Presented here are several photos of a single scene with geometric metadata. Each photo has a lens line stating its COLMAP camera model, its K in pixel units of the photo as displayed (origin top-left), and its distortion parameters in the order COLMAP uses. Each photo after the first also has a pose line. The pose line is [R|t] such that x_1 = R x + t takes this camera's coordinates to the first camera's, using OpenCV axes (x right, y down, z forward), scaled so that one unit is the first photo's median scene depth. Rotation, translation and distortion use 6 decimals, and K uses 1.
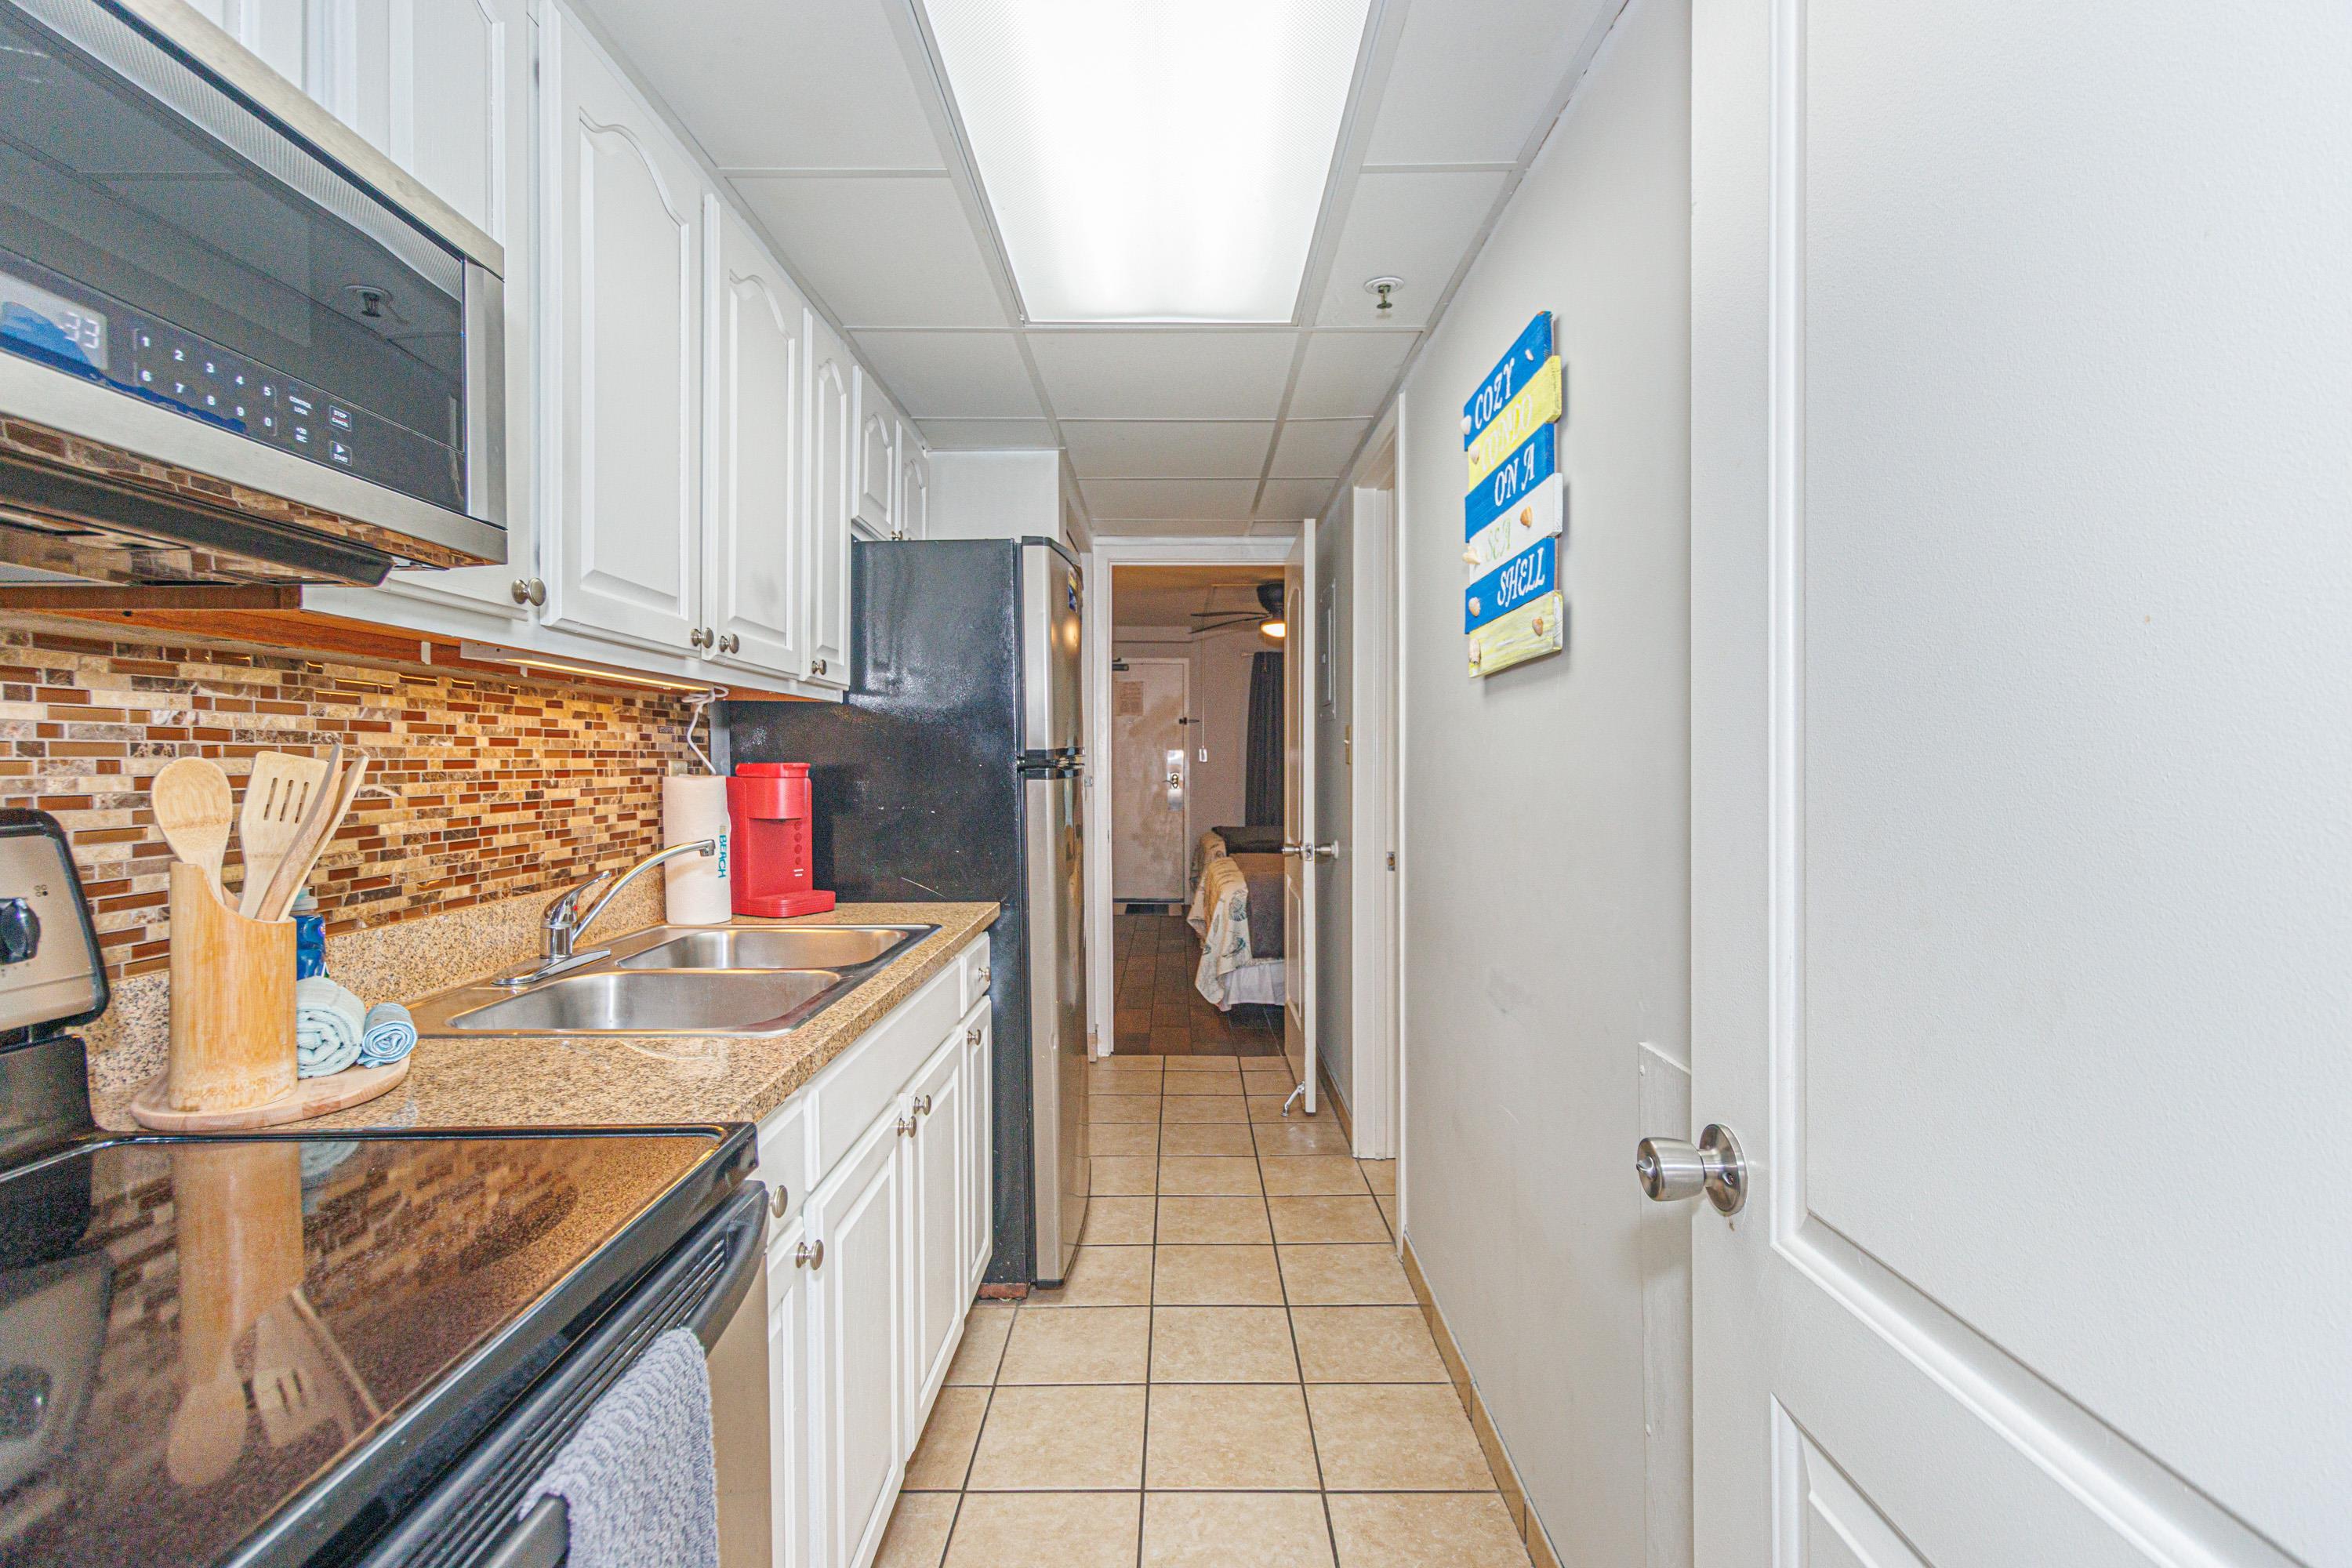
lens RADIAL K [[1089.6, 0, 1170.0], [0, 1089.6, 776.9], [0, 0, 1]] dist [0.003709, 0.000613]
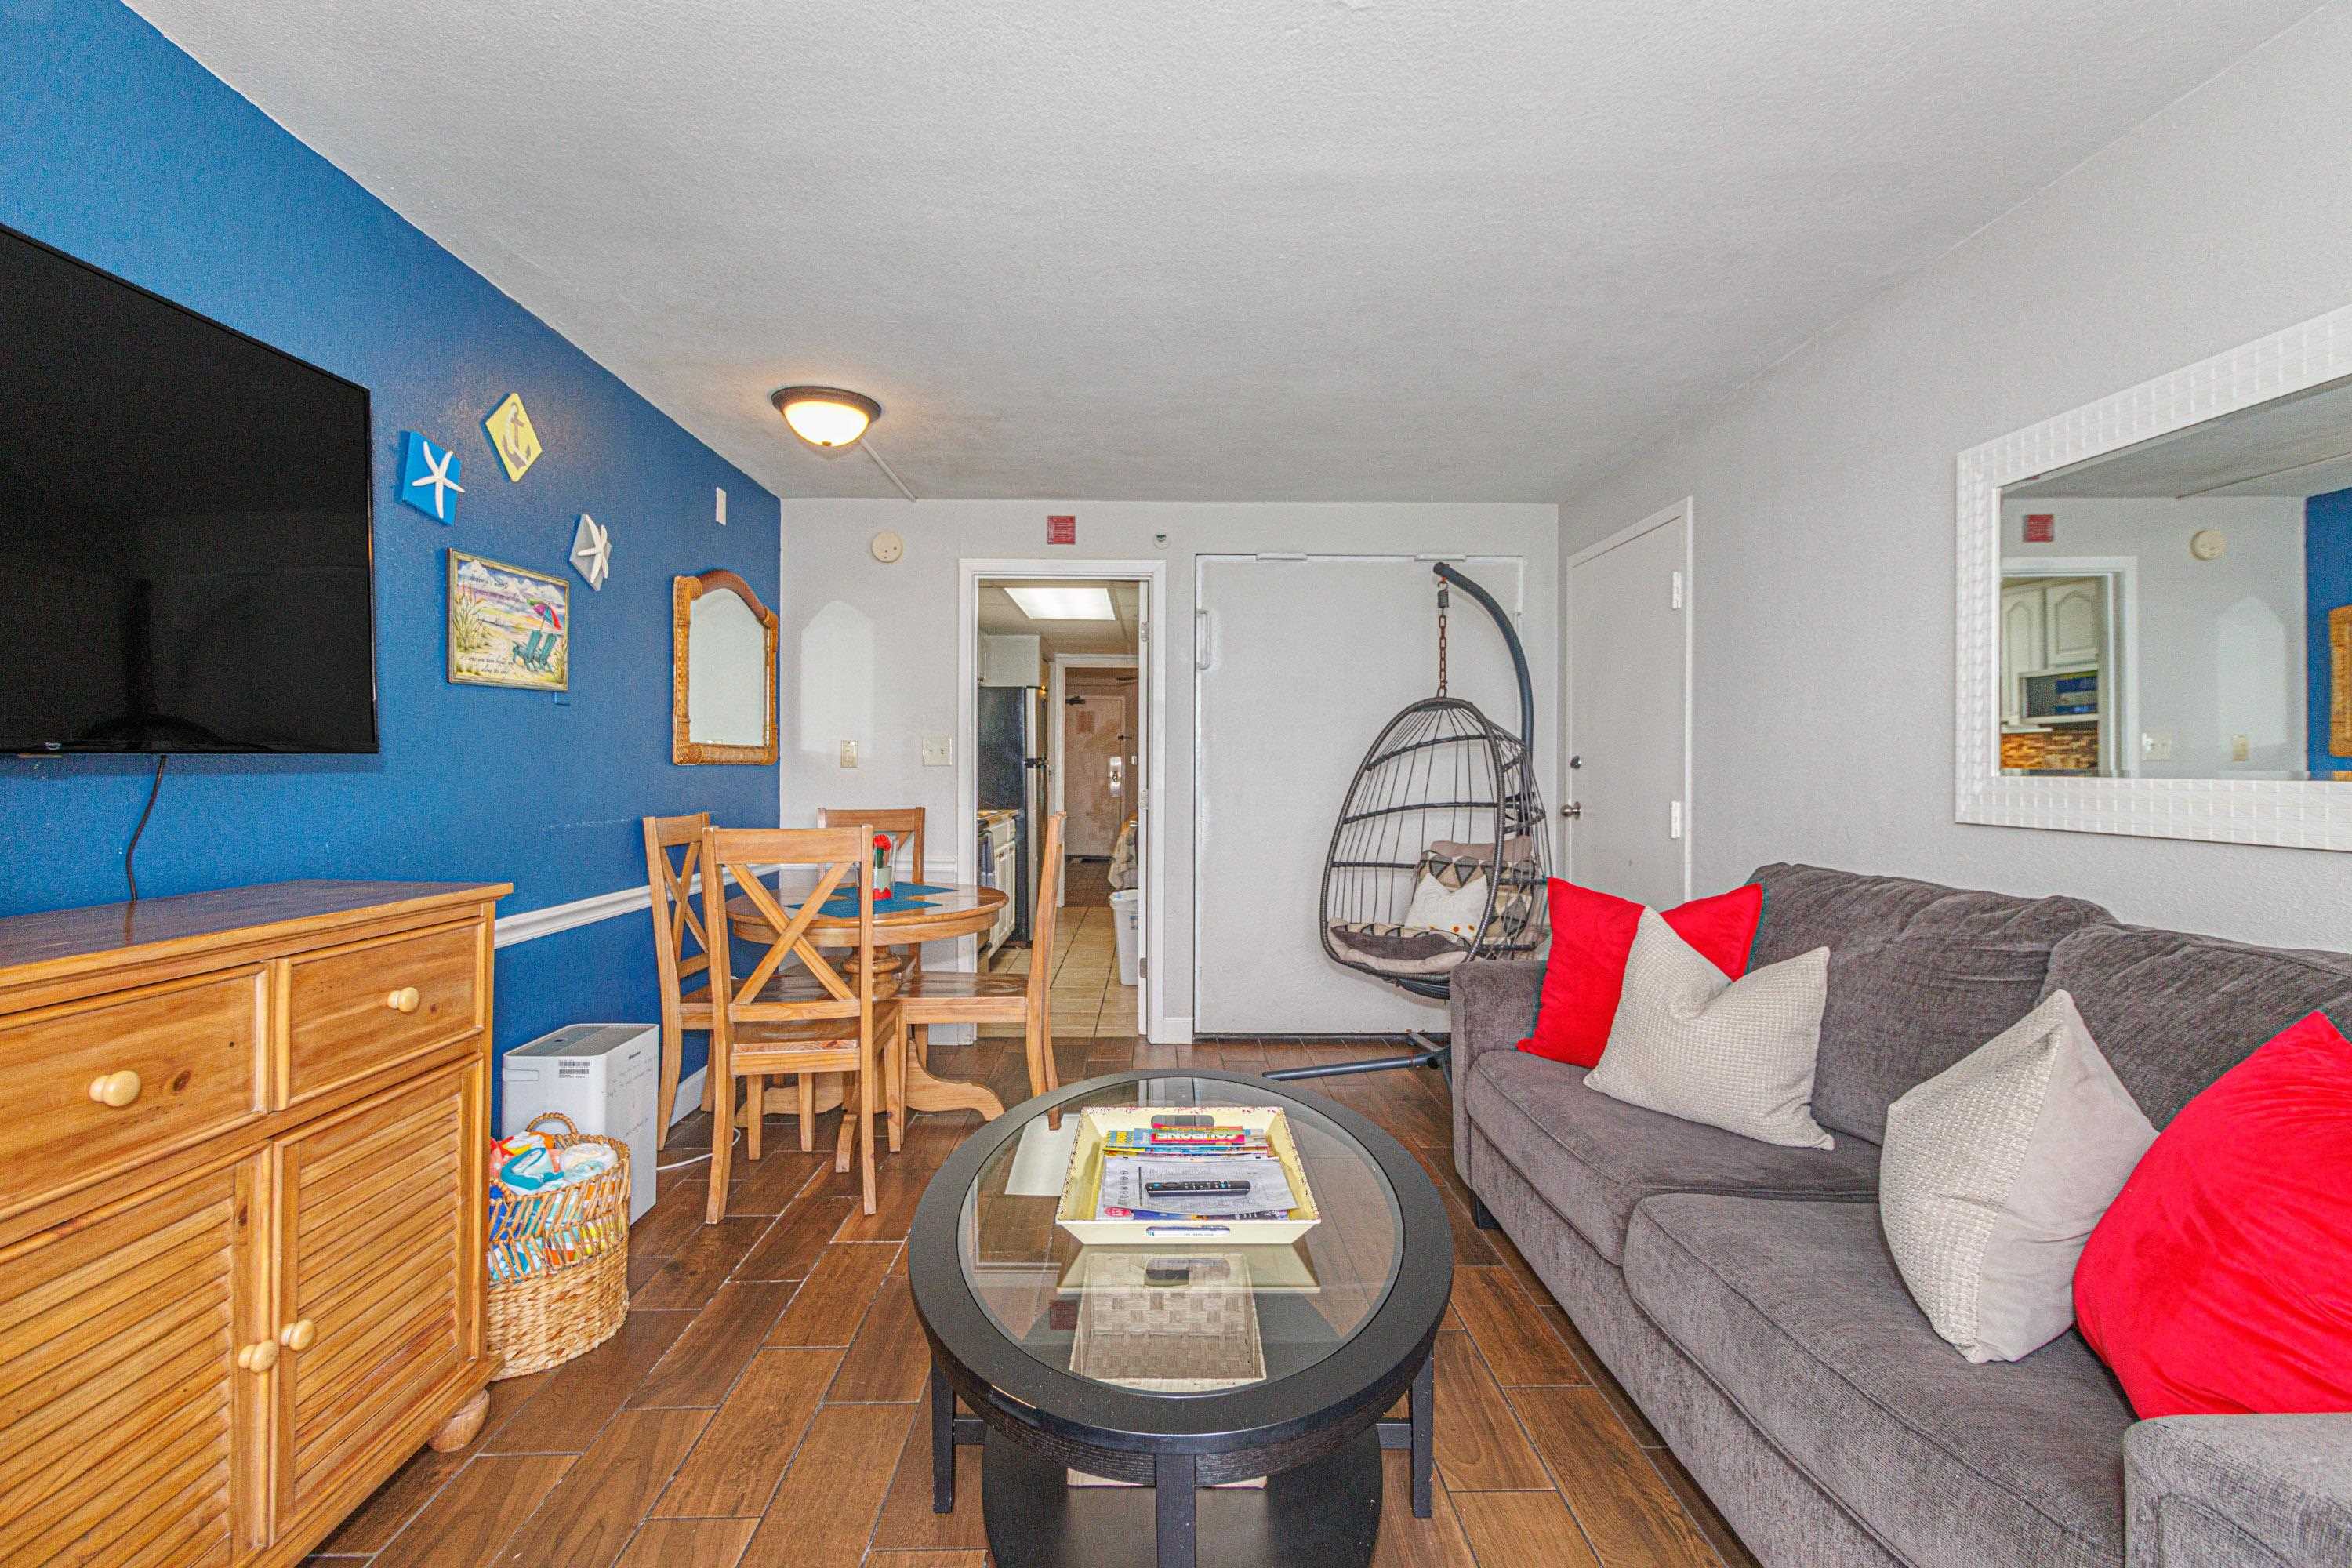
lens RADIAL K [[1089.6, 0, 1172.9], [0, 1089.6, 766.2], [0, 0, 1]] dist [0.003709, 0.000613]
pose [[0.999724, 0.006638, 0.022516, 0.272412], [-0.006286, 0.999857, -0.015682, 0.058861], [-0.022617, 0.015536, 0.999623, -2.736004]]
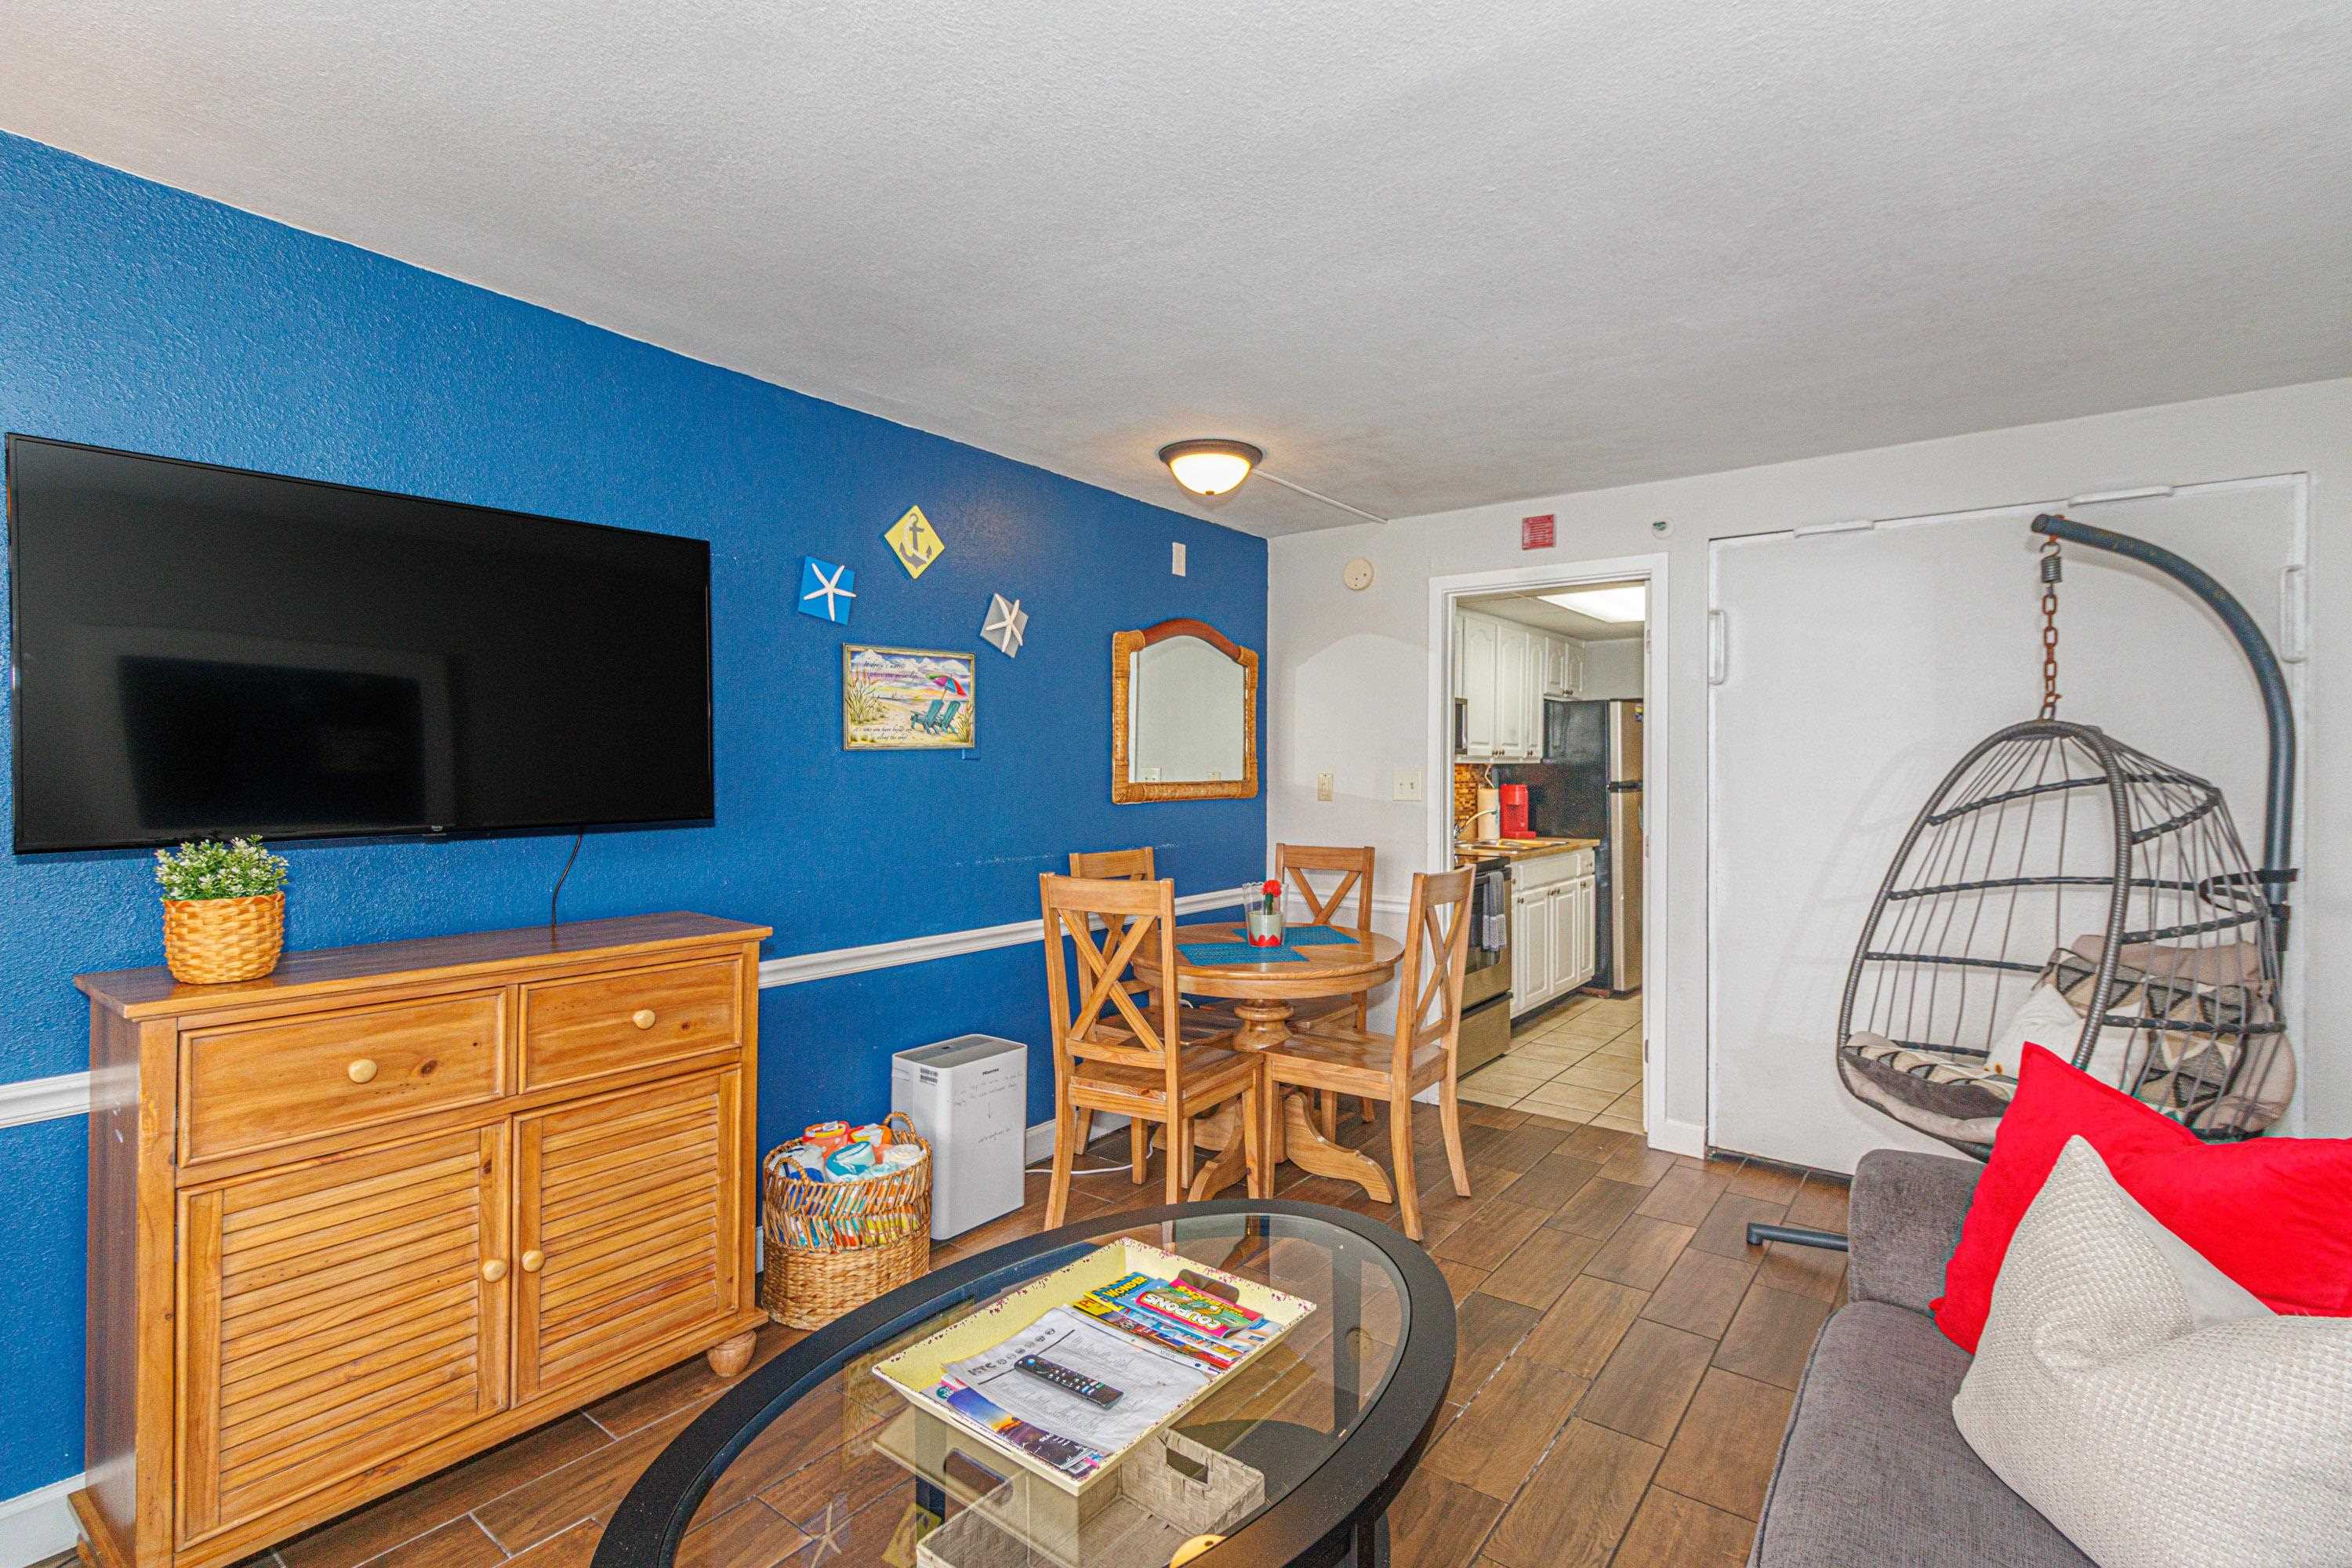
lens RADIAL K [[1089.6, 0, 1168.2], [0, 1089.6, 765.3], [0, 0, 1]] dist [0.003709, 0.000613]
pose [[0.792320, 0.006178, -0.610074, 0.862828], [-0.014373, 0.999860, -0.008542, -0.035545], [0.609936, 0.015537, 0.792298, -2.376022]]
